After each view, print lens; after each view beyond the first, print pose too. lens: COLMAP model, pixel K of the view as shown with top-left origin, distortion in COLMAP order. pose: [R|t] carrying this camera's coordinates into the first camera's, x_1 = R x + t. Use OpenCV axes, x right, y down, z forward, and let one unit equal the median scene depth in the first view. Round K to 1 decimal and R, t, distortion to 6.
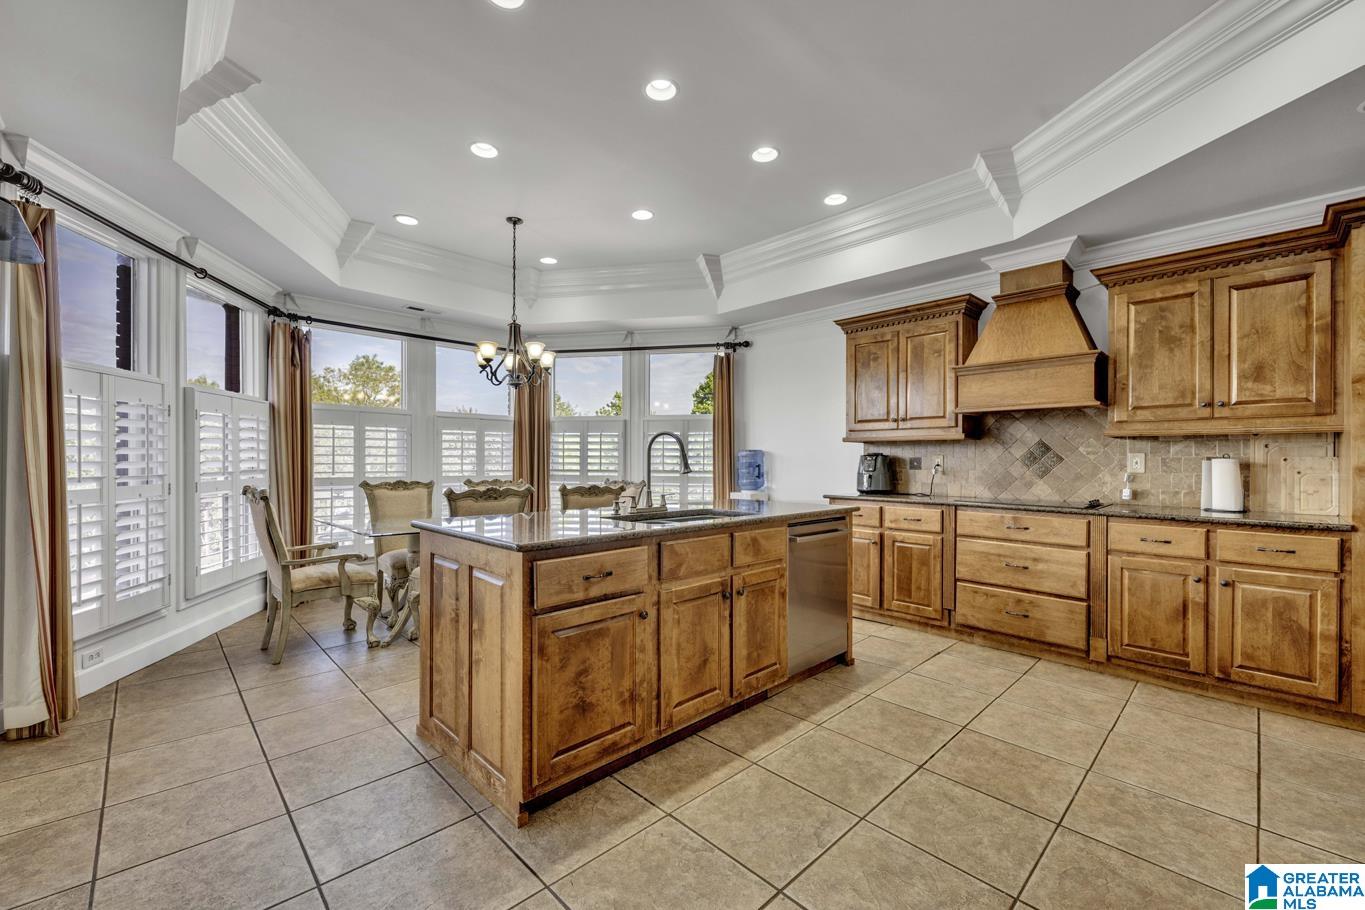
lens RADIAL K [[560.9, 0, 683.3], [0, 560.9, 460.7], [0, 0, 1]] dist [-0.003172, -0.000389]
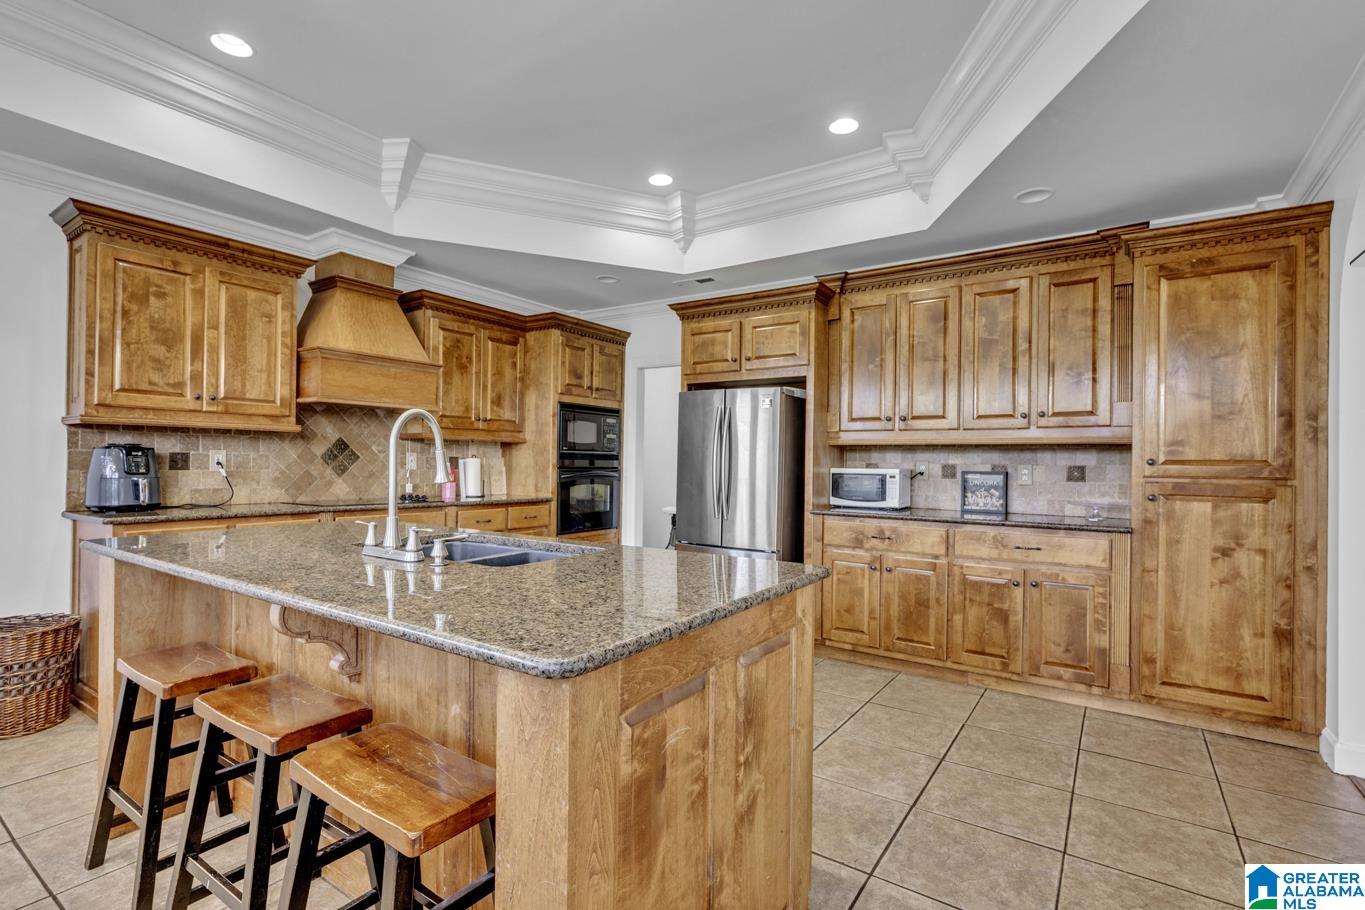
lens RADIAL K [[644.7, 0, 683.0], [0, 644.7, 458.1], [0, 0, 1]] dist [-0.000033, 0.000015]
pose [[-0.203938, 0.001890, 0.978982, -0.555537], [-0.011189, 0.999928, -0.004261, -0.002787], [-0.978920, -0.011823, -0.203902, 0.653432]]
